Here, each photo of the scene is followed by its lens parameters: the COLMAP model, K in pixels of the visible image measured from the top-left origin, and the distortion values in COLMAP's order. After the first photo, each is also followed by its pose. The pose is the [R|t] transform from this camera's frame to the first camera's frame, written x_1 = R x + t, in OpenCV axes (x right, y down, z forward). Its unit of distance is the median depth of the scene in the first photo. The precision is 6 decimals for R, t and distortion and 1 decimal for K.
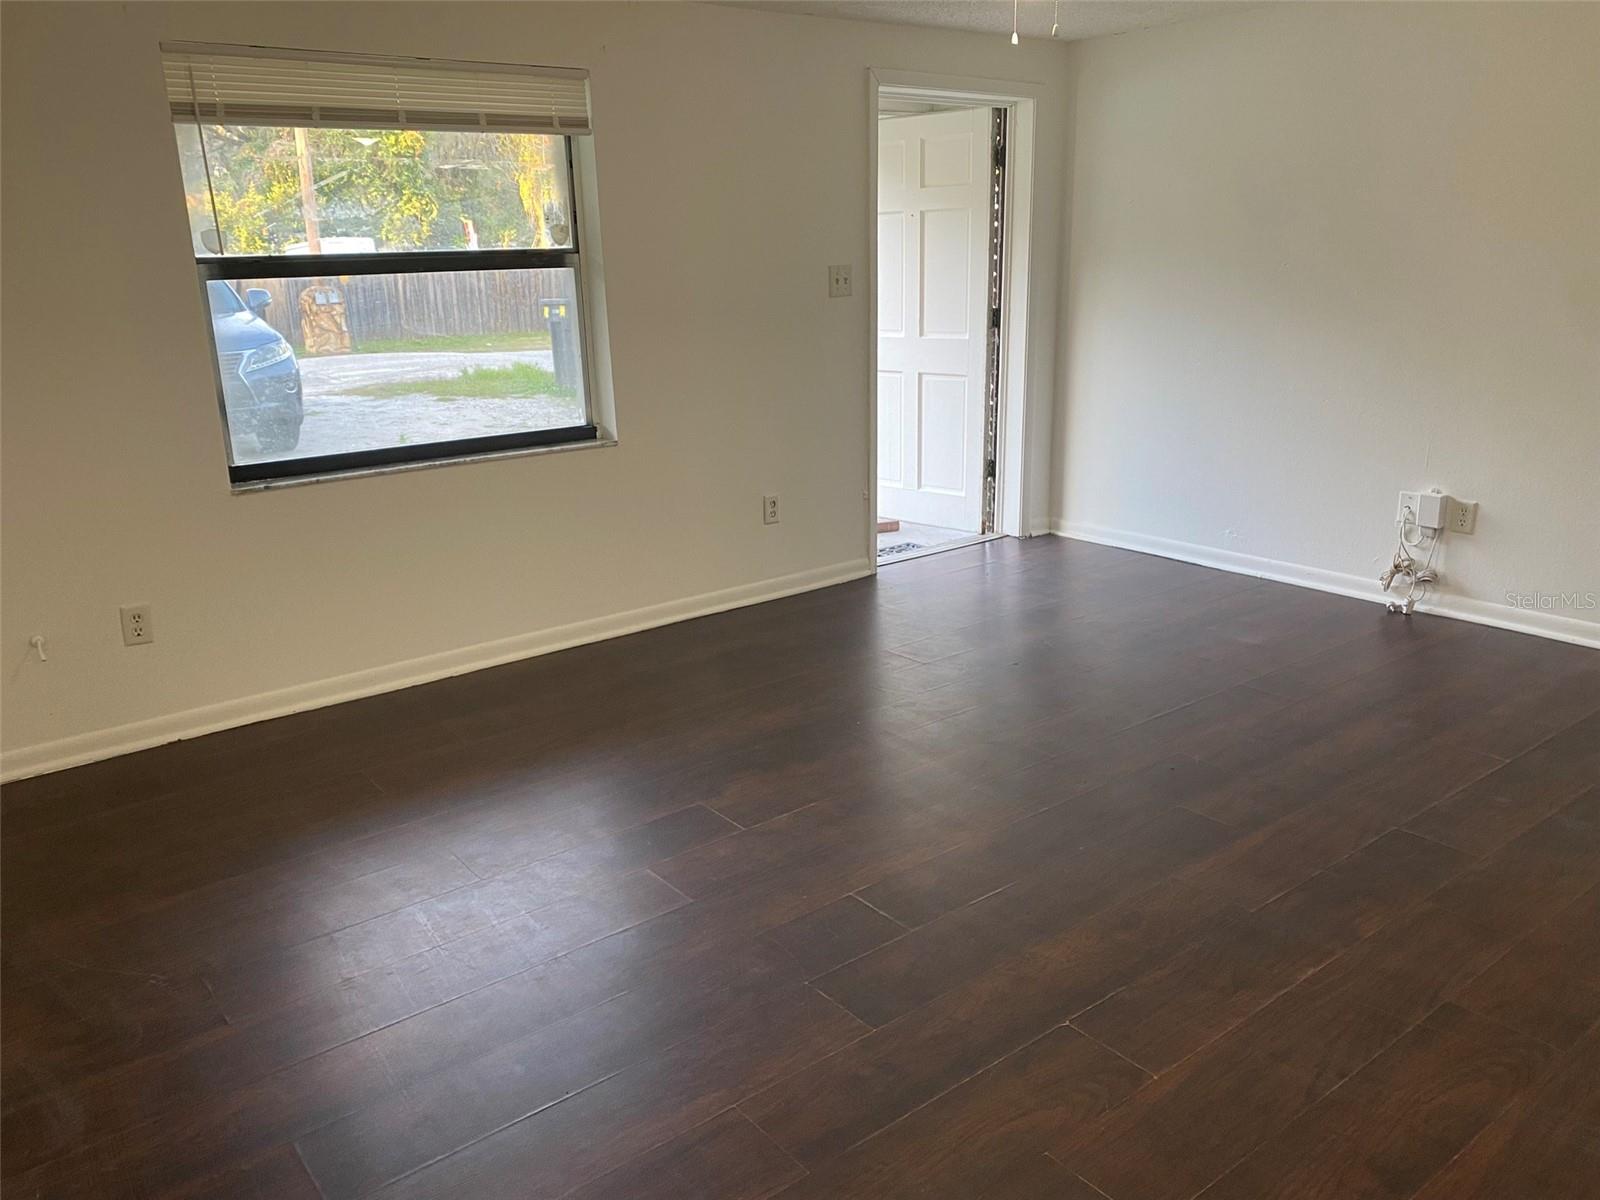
lens RADIAL K [[1181.0, 0, 800.0], [0, 1181.0, 600.0], [0, 0, 1]] dist [0.004555, -0.000938]
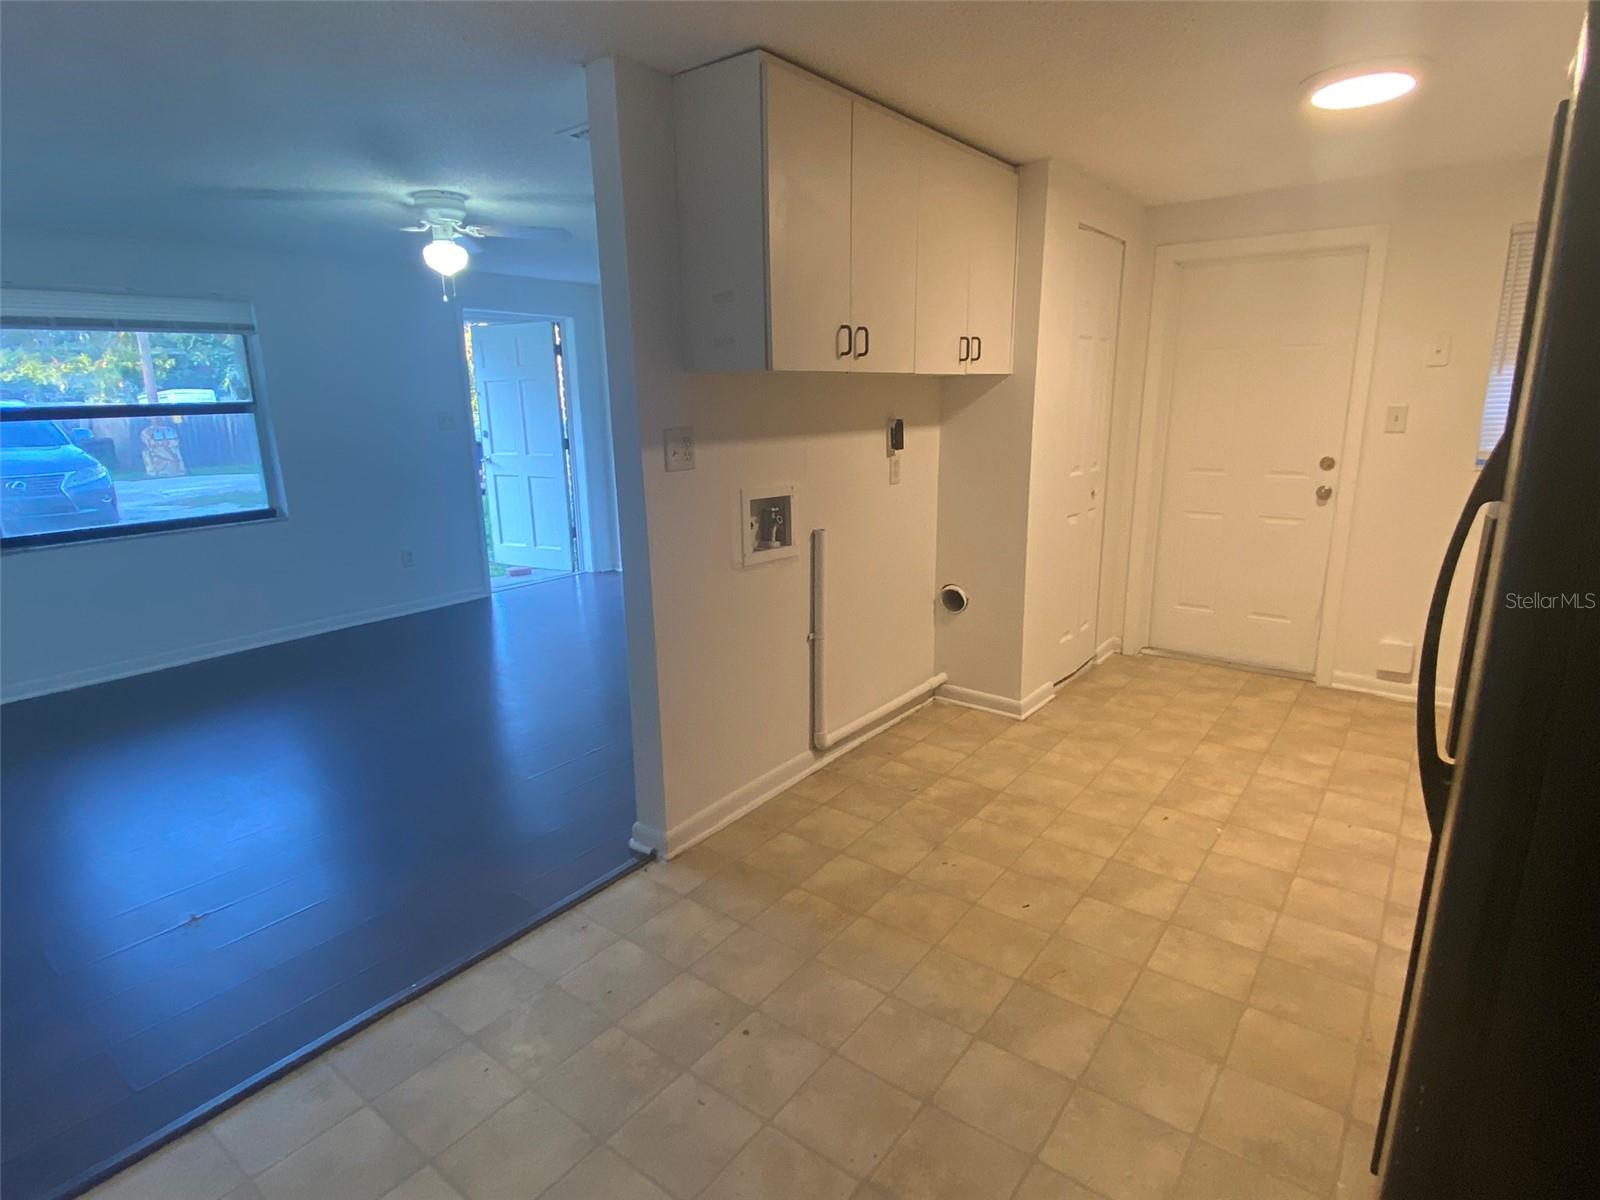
lens RADIAL K [[840.8, 0, 800.0], [0, 840.8, 600.0], [0, 0, 1]] dist [0.002556, -0.000188]
pose [[0.971260, -0.050400, 0.232624, 0.211707], [0.063225, 0.996844, -0.048003, 0.066283], [-0.229471, 0.061331, 0.971381, -0.239551]]
